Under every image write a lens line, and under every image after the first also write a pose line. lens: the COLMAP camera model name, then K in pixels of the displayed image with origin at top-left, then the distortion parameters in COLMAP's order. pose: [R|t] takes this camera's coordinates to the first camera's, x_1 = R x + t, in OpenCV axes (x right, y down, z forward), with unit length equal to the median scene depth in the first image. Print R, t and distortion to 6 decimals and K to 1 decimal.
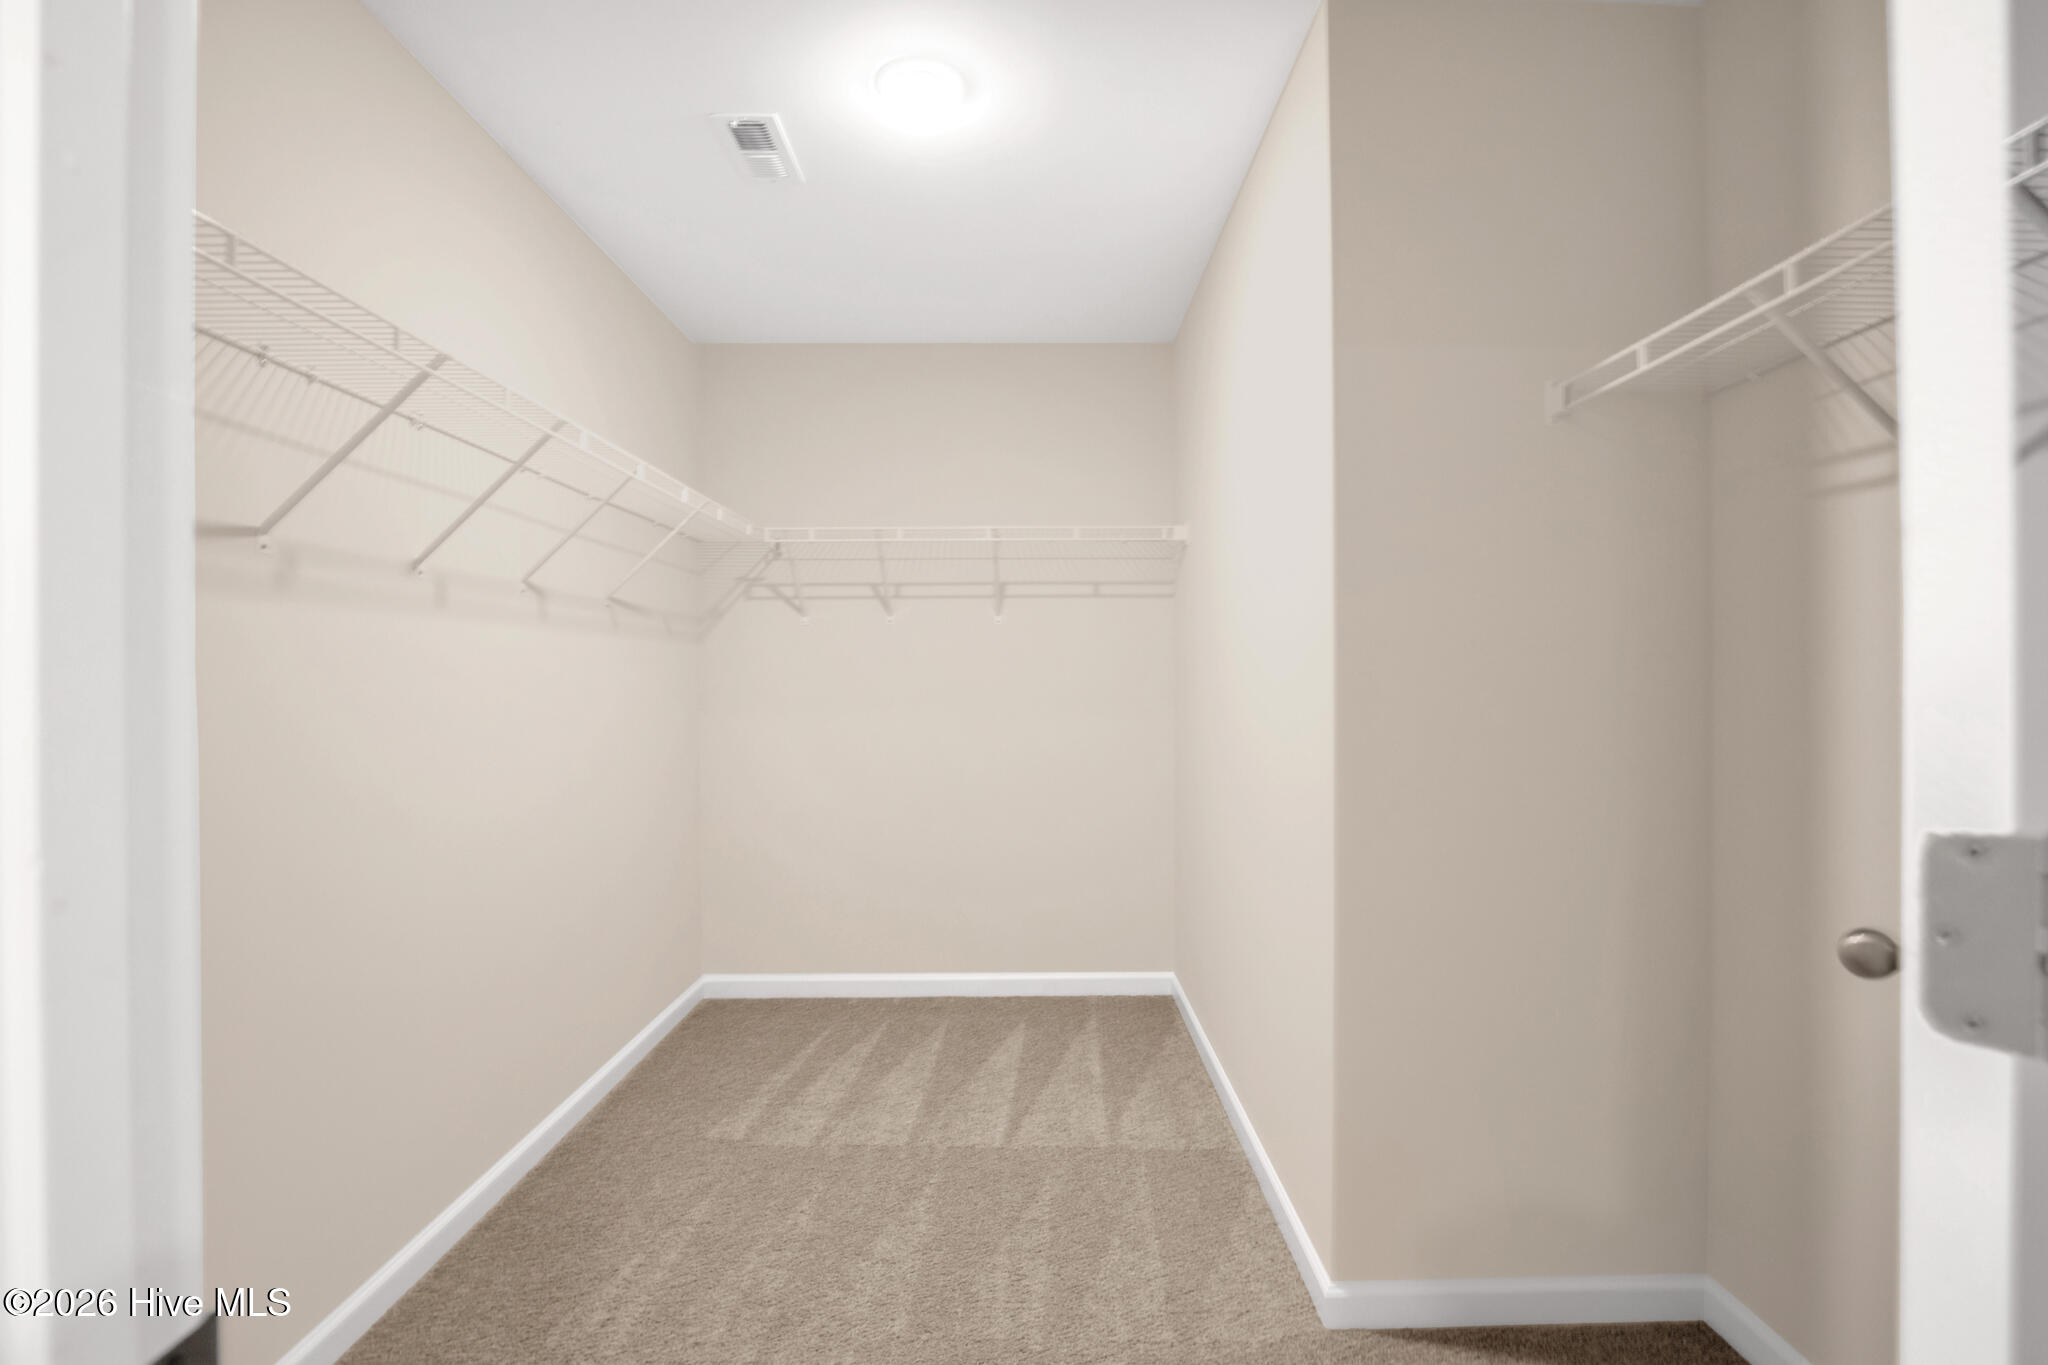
lens RADIAL K [[968.3, 0, 1025.6], [0, 968.3, 684.3], [0, 0, 1]] dist [-0.027652, 0.004768]
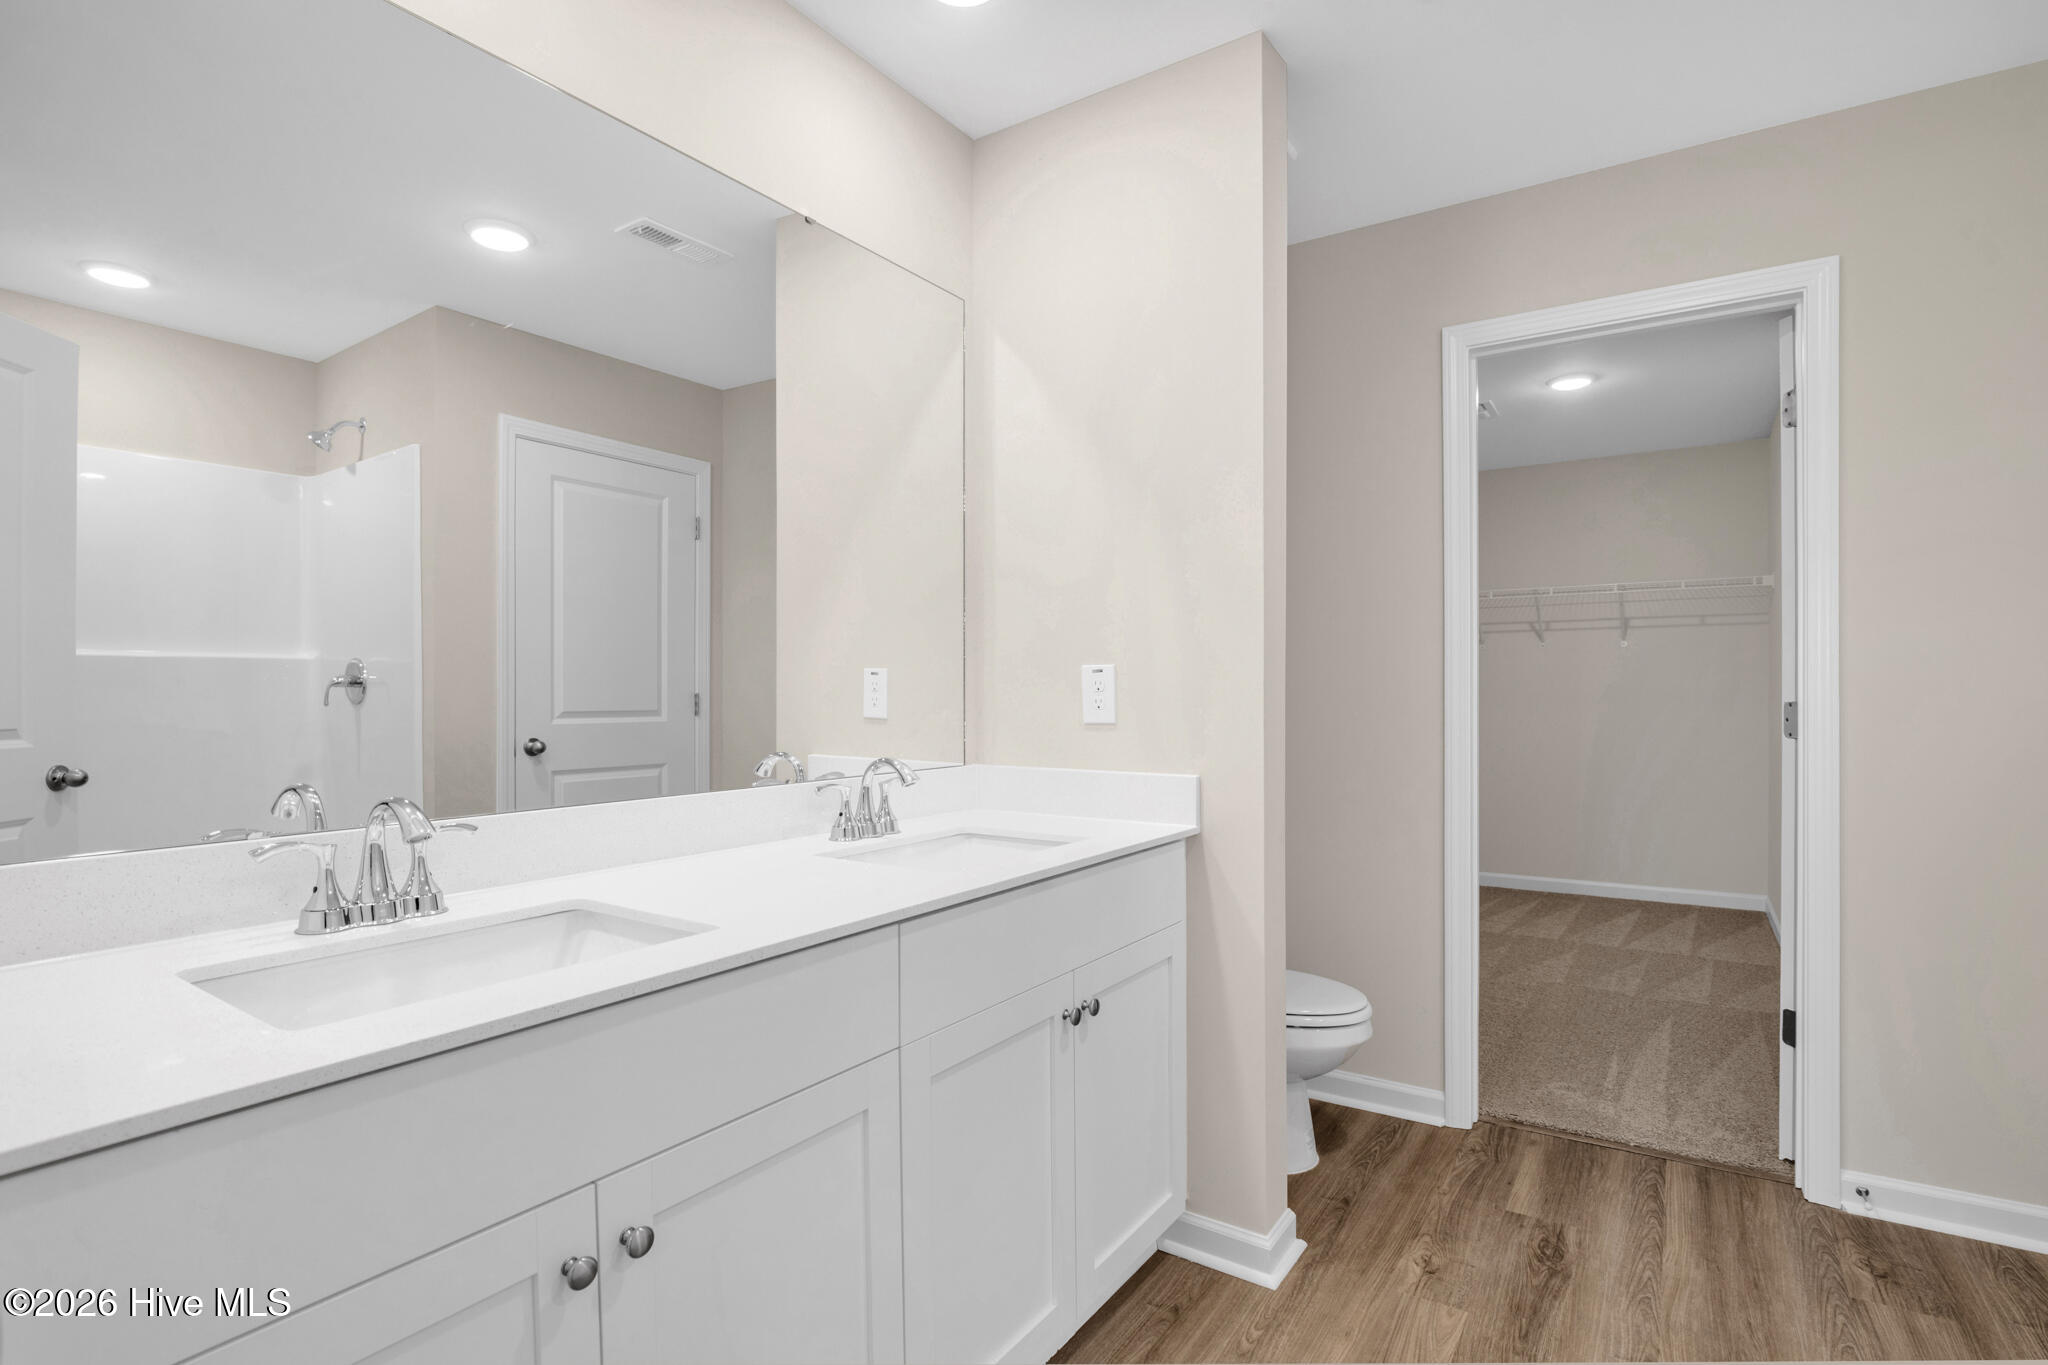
lens RADIAL K [[968.3, 0, 1042.0], [0, 968.3, 695.1], [0, 0, 1]] dist [-0.027652, 0.004768]
pose [[0.830608, 0.004270, -0.556842, 0.050647], [-0.002860, 0.999990, 0.003402, 0.009820], [0.556851, -0.001233, 0.830612, -0.715540]]
